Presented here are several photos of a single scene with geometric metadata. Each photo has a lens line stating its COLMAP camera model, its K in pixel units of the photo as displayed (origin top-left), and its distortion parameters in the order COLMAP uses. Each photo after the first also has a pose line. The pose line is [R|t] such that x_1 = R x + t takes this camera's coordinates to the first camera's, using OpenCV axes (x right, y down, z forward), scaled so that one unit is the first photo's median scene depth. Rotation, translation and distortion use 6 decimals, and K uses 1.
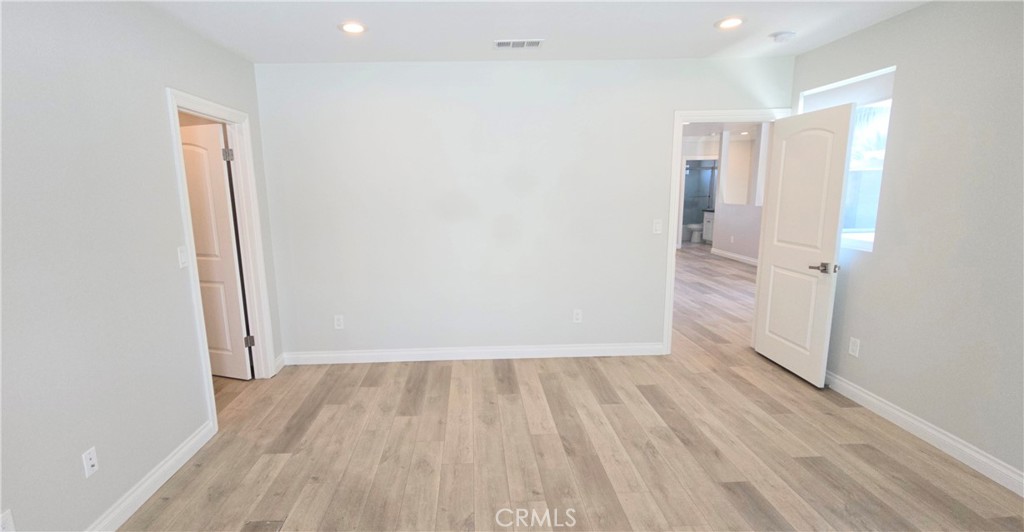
lens RADIAL K [[455.1, 0, 476.6], [0, 455.1, 267.7], [0, 0, 1]] dist [-0.000736, -0.000226]
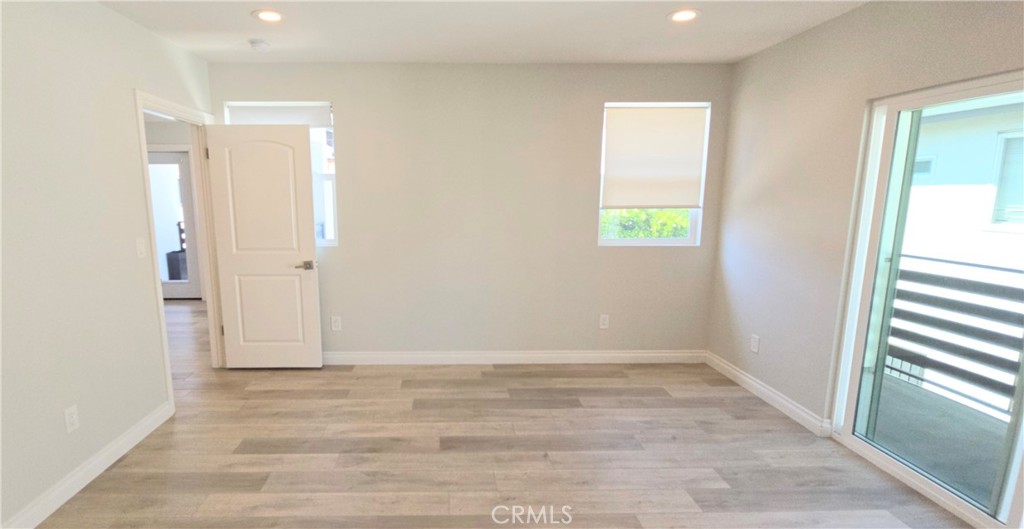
lens RADIAL K [[479.2, 0, 427.7], [0, 479.2, 269.7], [0, 0, 1]] dist [0.000760, 0.000048]
pose [[0.018213, -0.139618, 0.990038, -0.437869], [0.175535, 0.975269, 0.134306, -0.100519], [-0.984305, 0.171340, 0.042270, 0.665434]]
